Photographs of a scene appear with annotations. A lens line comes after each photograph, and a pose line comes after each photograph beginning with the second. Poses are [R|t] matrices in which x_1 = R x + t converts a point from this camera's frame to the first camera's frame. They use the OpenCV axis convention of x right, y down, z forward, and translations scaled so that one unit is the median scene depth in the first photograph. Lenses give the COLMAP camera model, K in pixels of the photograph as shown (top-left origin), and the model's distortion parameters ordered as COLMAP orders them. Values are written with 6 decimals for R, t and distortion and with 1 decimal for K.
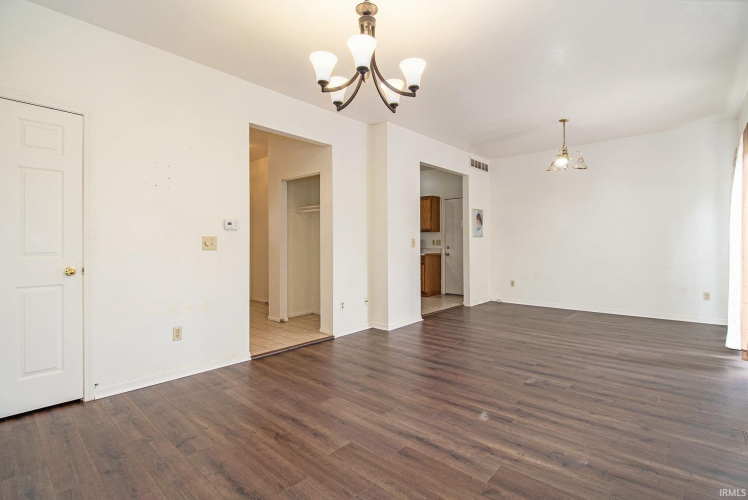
lens RADIAL K [[347.8, 0, 379.5], [0, 347.8, 236.9], [0, 0, 1]] dist [0.000935, -0.000043]
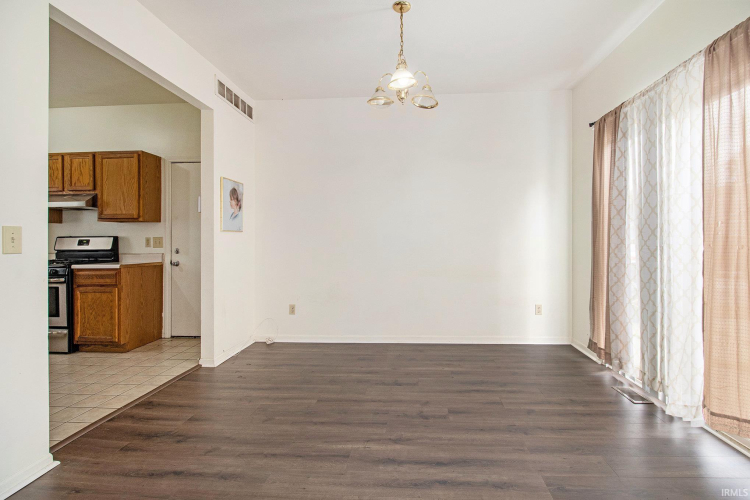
lens RADIAL K [[348.7, 0, 380.5], [0, 348.7, 236.9], [0, 0, 1]] dist [0.000935, -0.000043]
pose [[0.802819, 0.008821, 0.596158, 0.286457], [-0.003463, 0.999943, -0.010132, 0.028085], [-0.596213, 0.006070, 0.802803, 0.842315]]
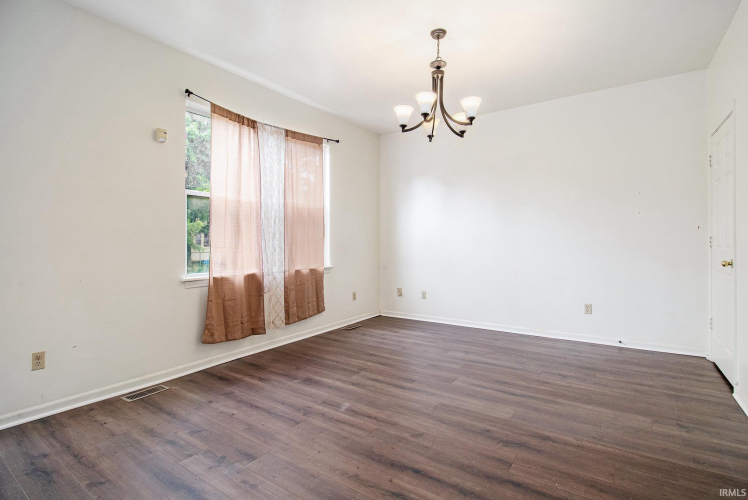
lens RADIAL K [[355.9, 0, 374.6], [0, 355.9, 240.3], [0, 0, 1]] dist [0.000857, -0.011606]
pose [[-0.991396, 0.008415, -0.130628, 0.242264], [0.012280, 0.999510, -0.028806, 0.036765], [0.130322, -0.030162, -0.991013, 1.450335]]
